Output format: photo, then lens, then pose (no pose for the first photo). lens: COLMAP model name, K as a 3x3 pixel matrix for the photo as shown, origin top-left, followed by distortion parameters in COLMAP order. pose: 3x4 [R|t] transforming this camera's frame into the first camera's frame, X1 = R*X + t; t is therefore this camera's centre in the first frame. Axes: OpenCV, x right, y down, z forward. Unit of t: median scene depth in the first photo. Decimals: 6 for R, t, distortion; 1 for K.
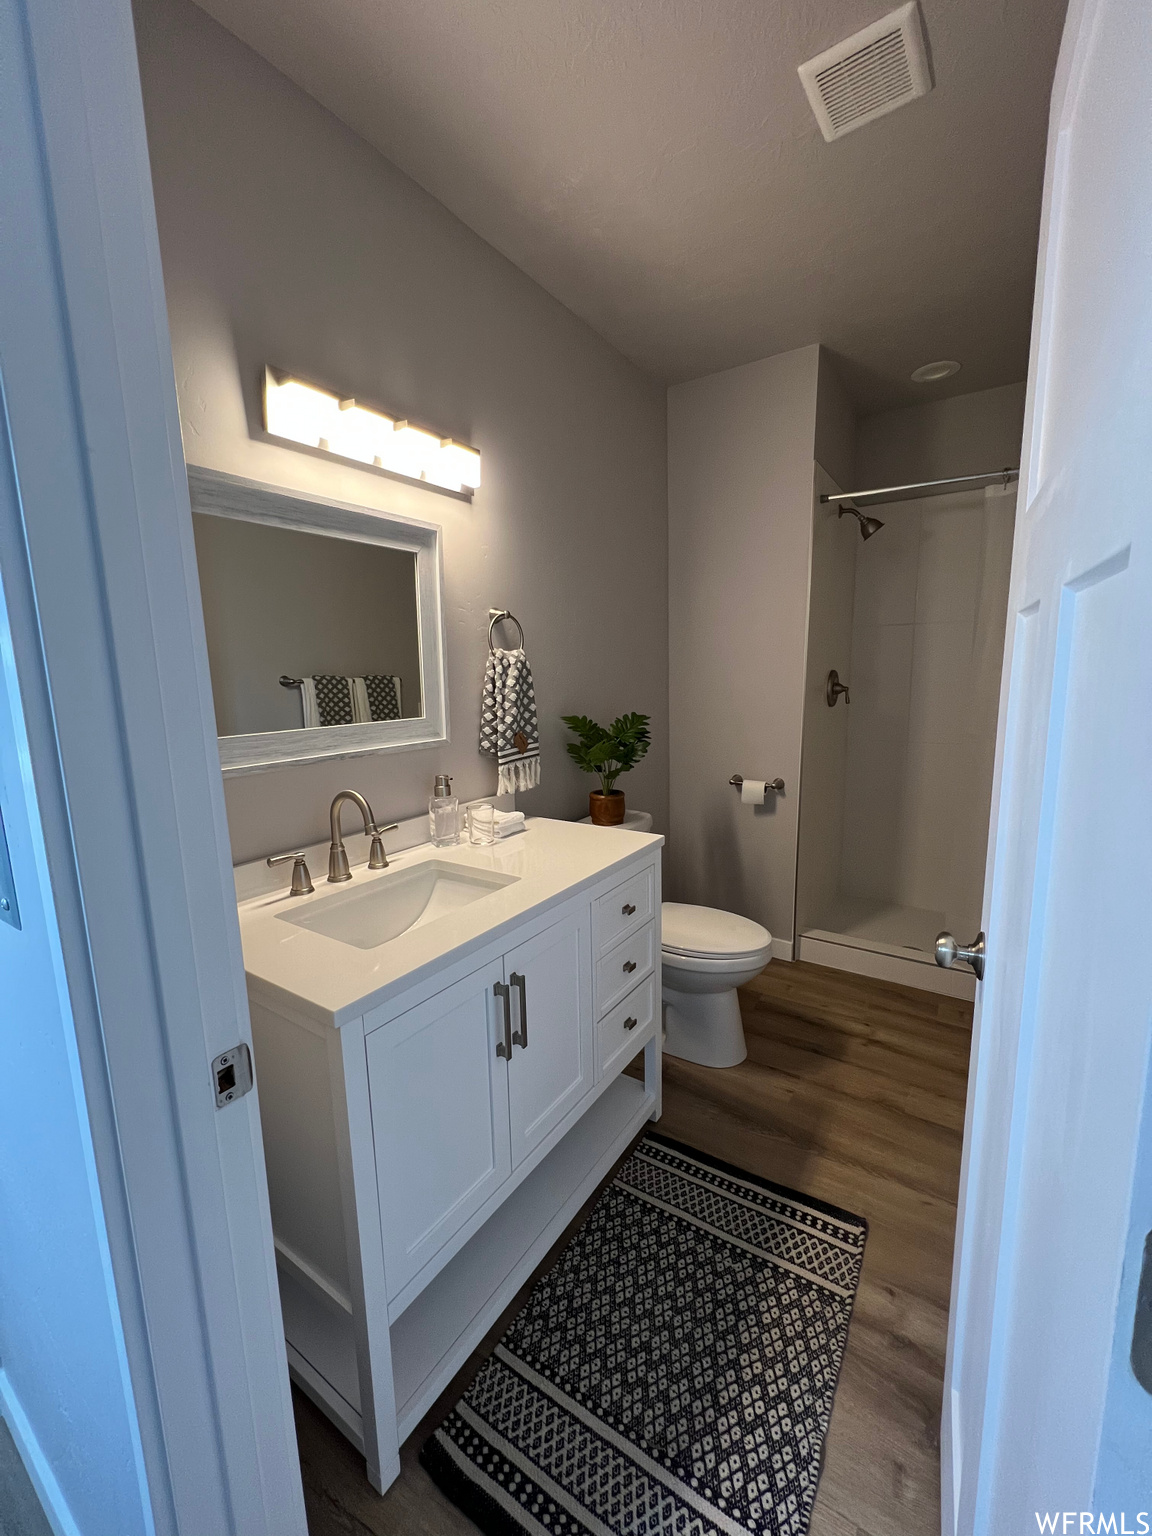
lens RADIAL K [[614.9, 0, 577.5], [0, 614.9, 768.3], [0, 0, 1]] dist [-0.000507, 0.000140]
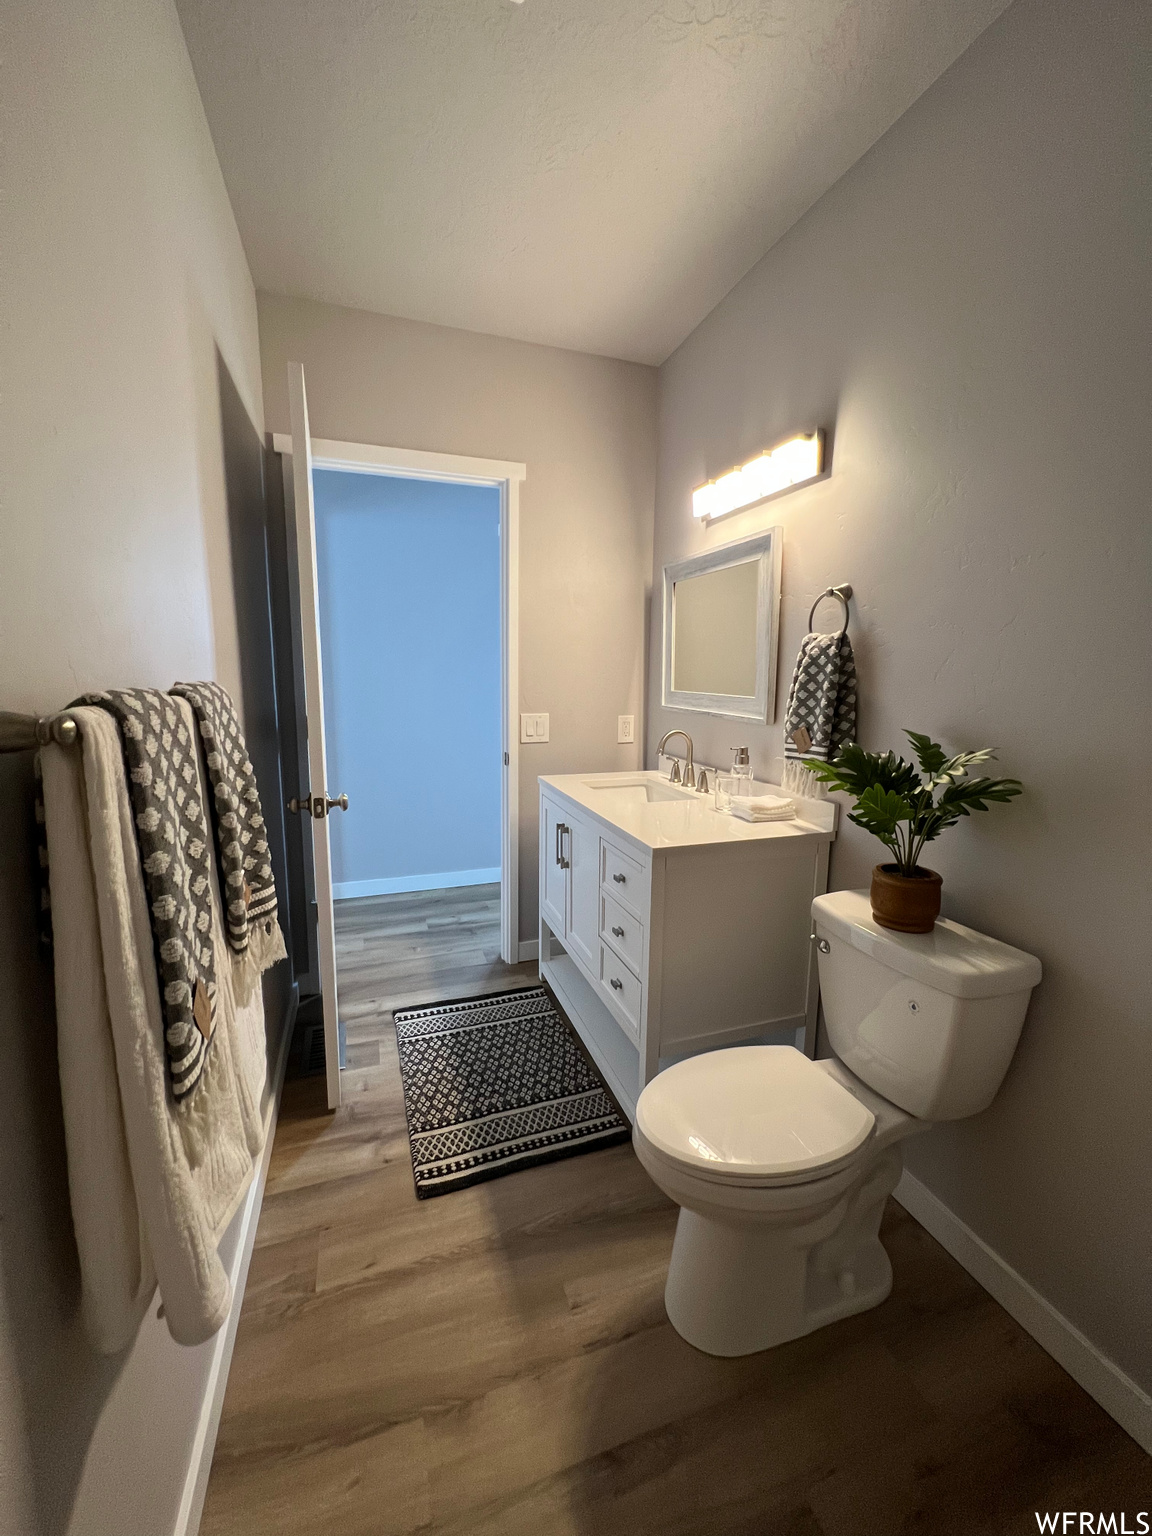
lens RADIAL K [[614.9, 0, 579.1], [0, 614.9, 763.6], [0, 0, 1]] dist [-0.000507, 0.000140]
pose [[-0.600096, 0.137955, -0.787942, 1.030885], [-0.122726, 0.957477, 0.261106, -0.259468], [0.790458, 0.253389, -0.557647, 1.618194]]
